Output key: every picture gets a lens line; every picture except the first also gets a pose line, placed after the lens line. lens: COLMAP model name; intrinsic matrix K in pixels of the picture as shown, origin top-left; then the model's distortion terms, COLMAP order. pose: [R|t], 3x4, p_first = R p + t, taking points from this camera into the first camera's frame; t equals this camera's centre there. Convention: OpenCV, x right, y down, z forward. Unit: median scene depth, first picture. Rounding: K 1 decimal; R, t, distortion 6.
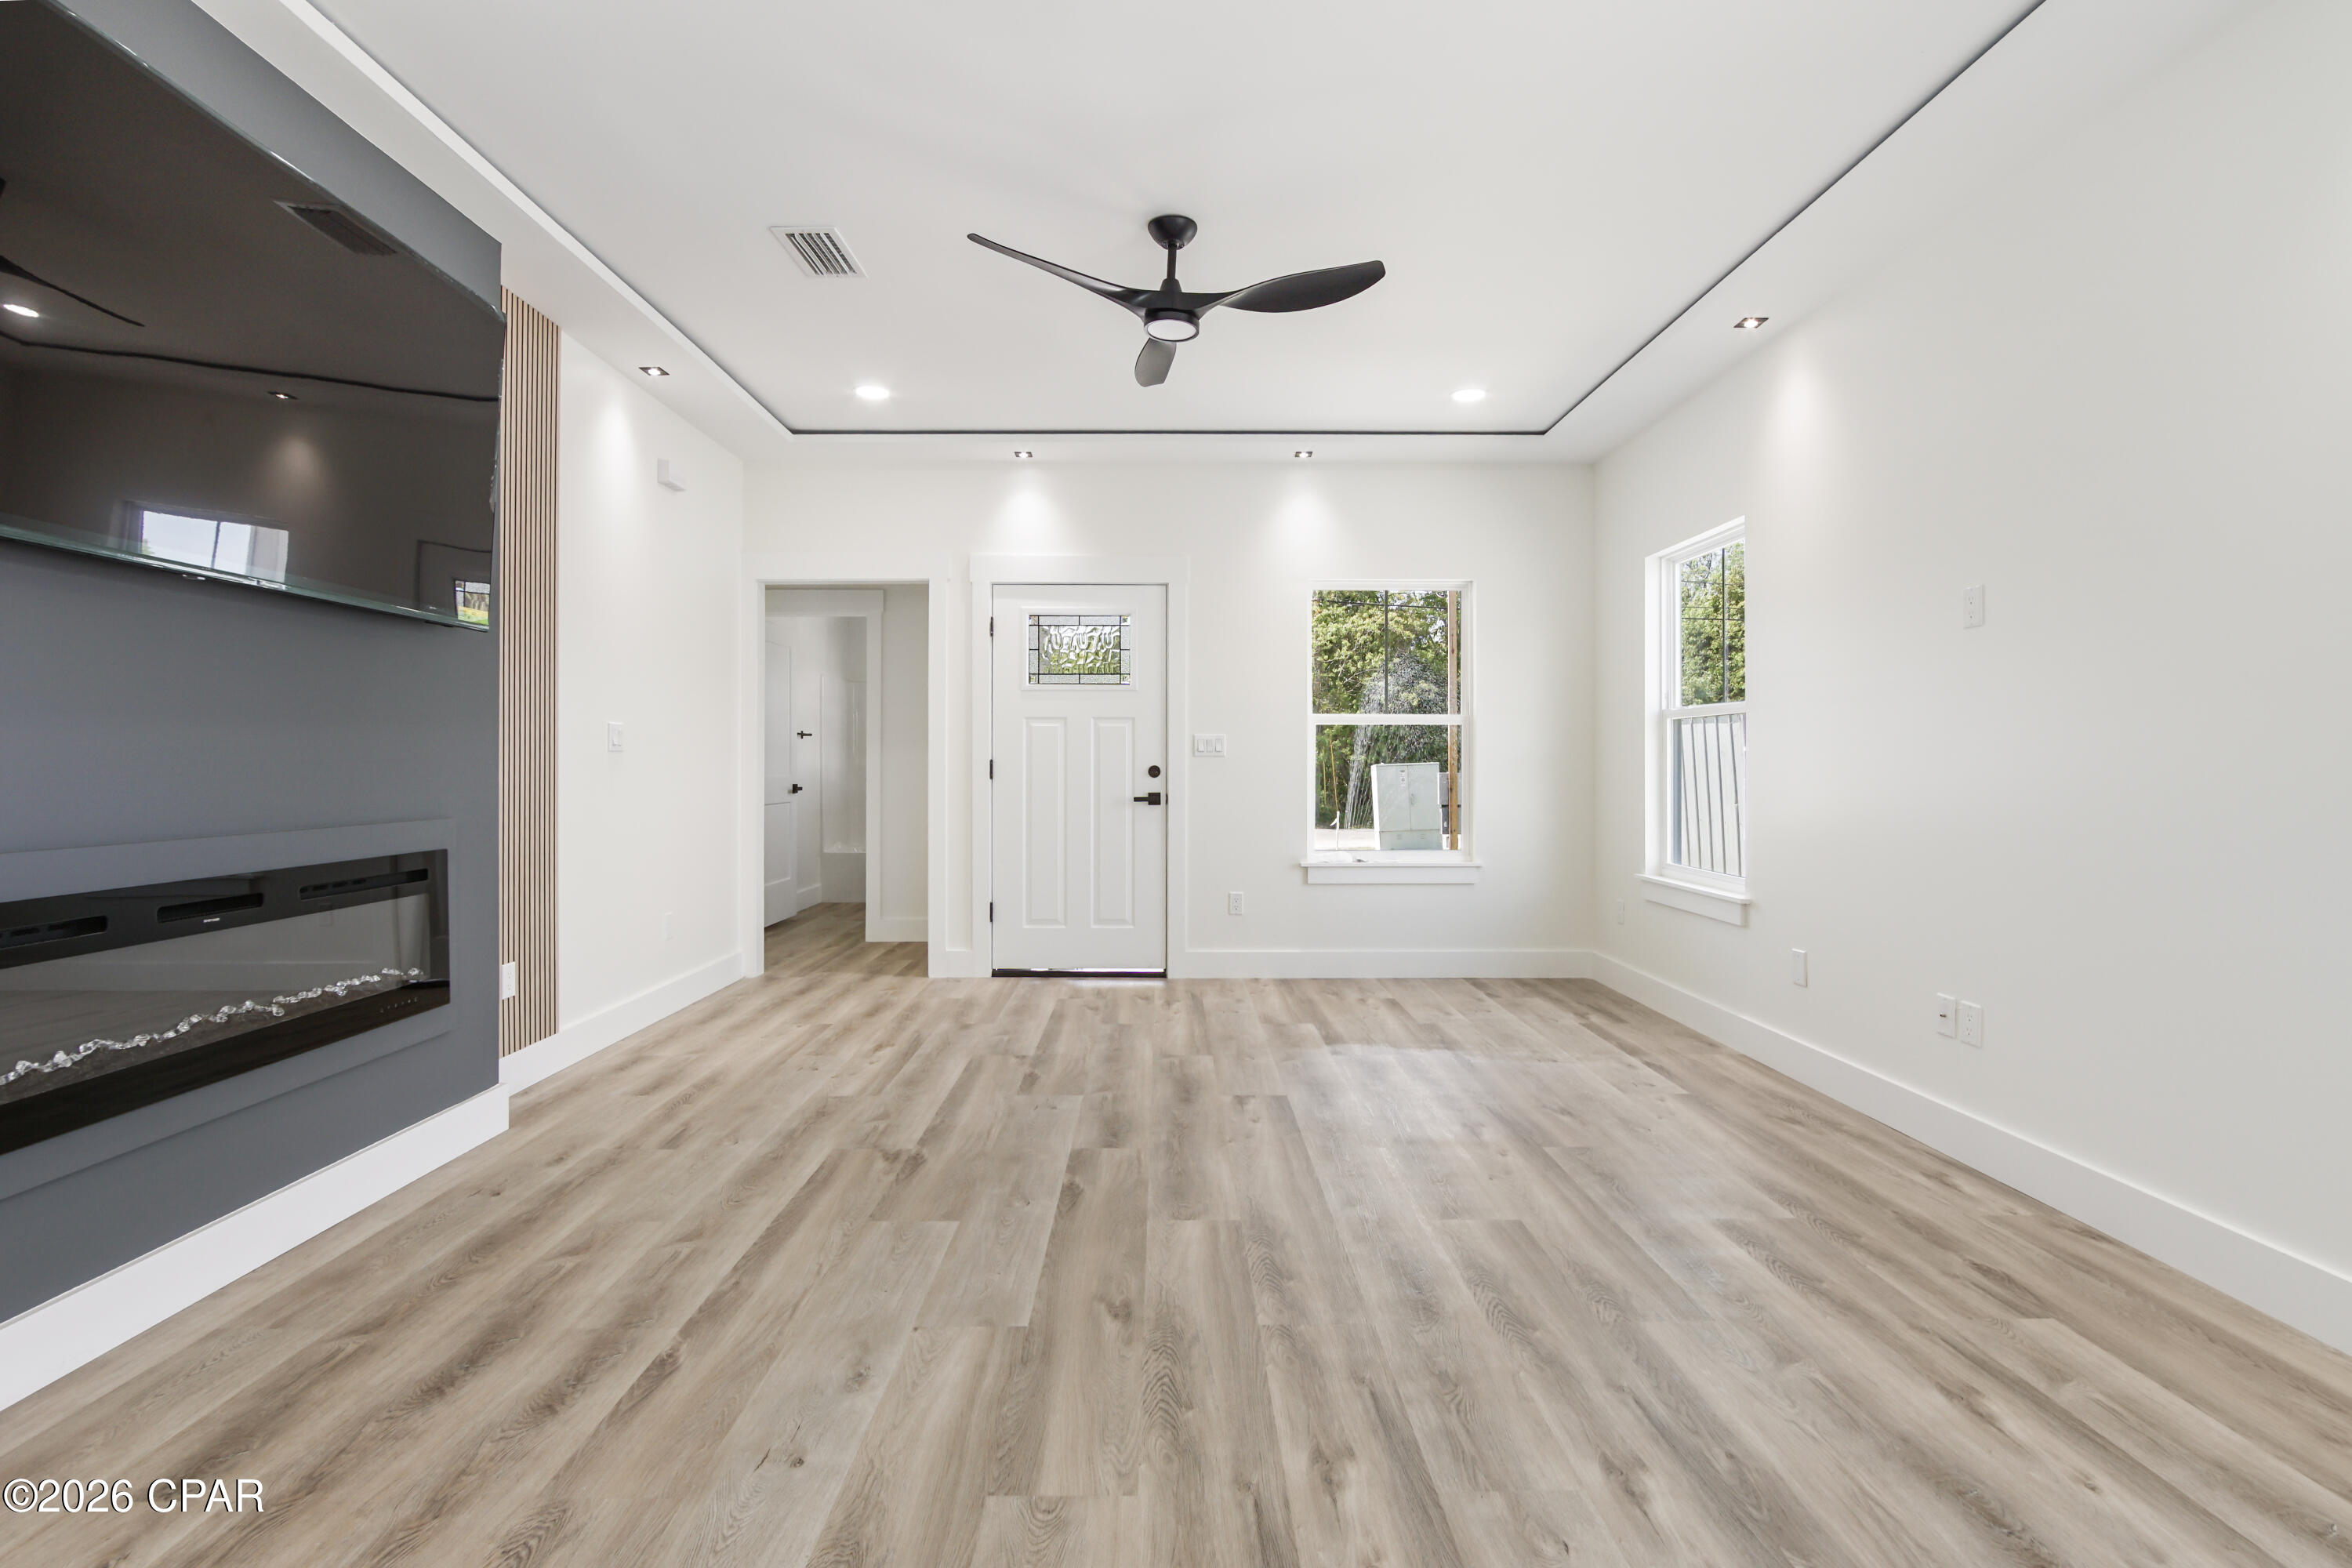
lens RADIAL K [[1097.9, 0, 1162.3], [0, 1097.9, 755.8], [0, 0, 1]] dist [-0.004215, -0.000228]
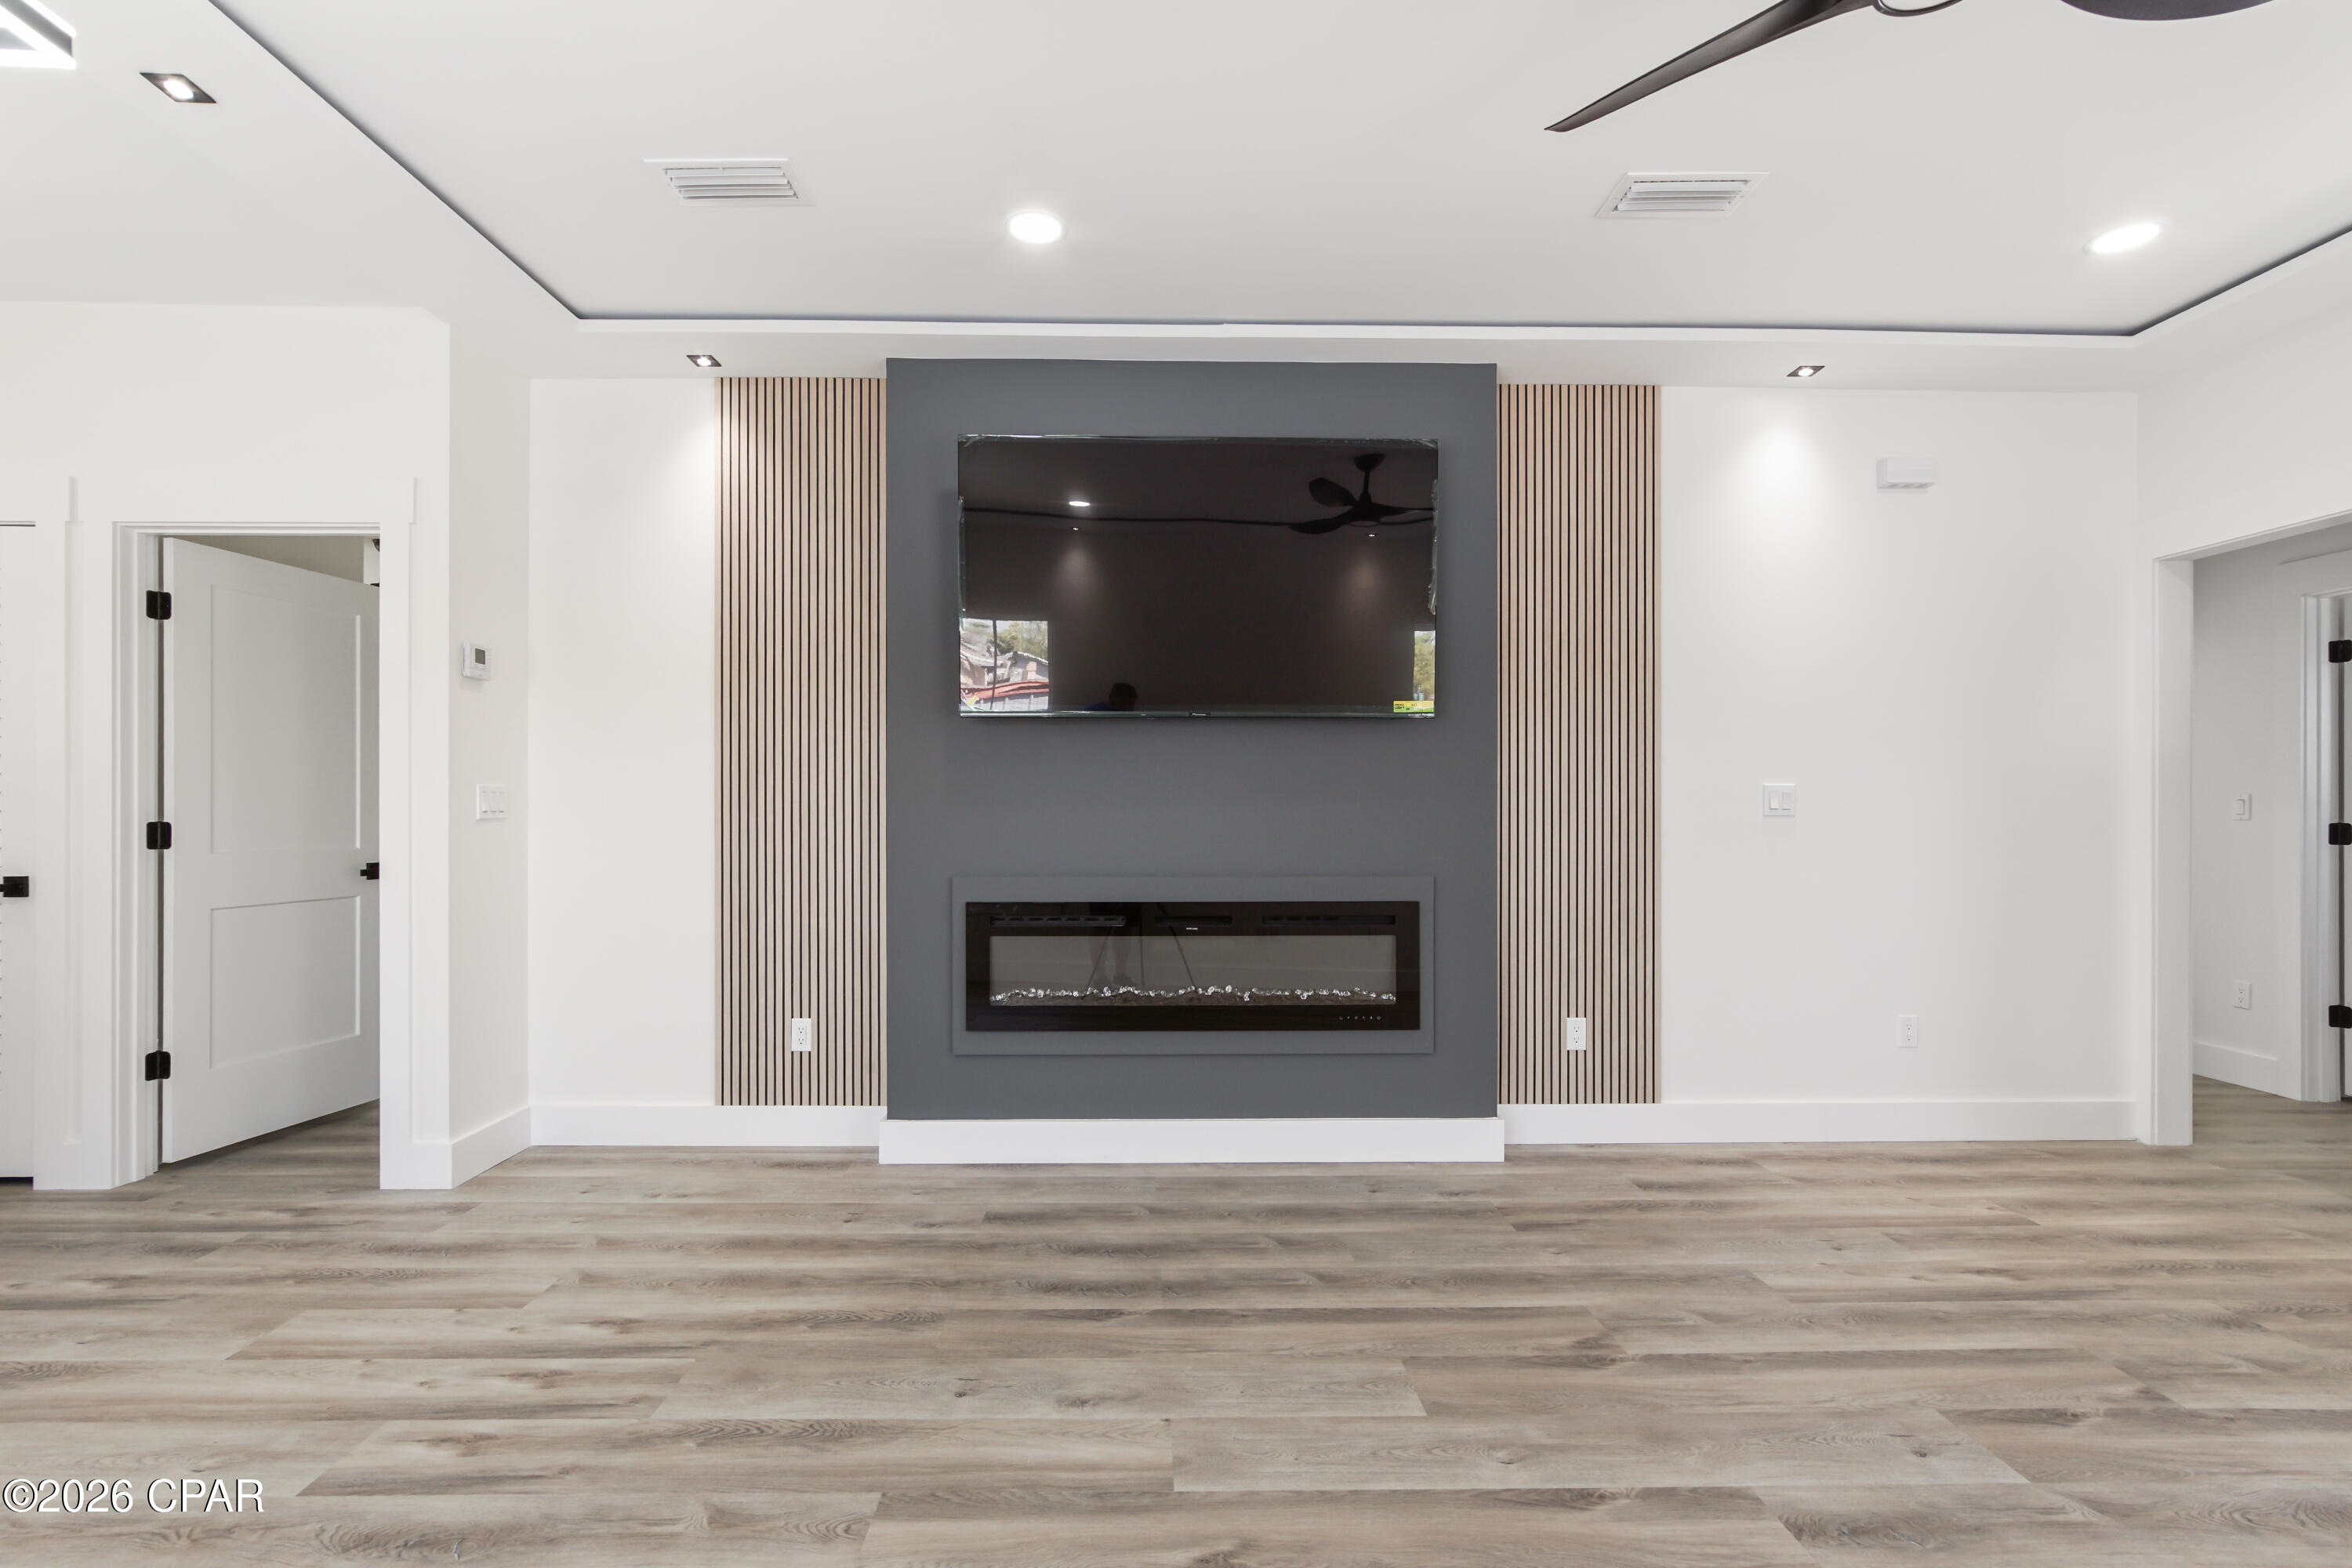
lens RADIAL K [[1069.4, 0, 1152.9], [0, 1069.4, 809.5], [0, 0, 1]] dist [-0.016475, 0.007135]
pose [[0.011936, -0.000421, -0.999929, 0.597287], [0.005860, 0.999983, -0.000351, -0.020327], [0.999912, -0.005855, 0.011938, 0.800789]]
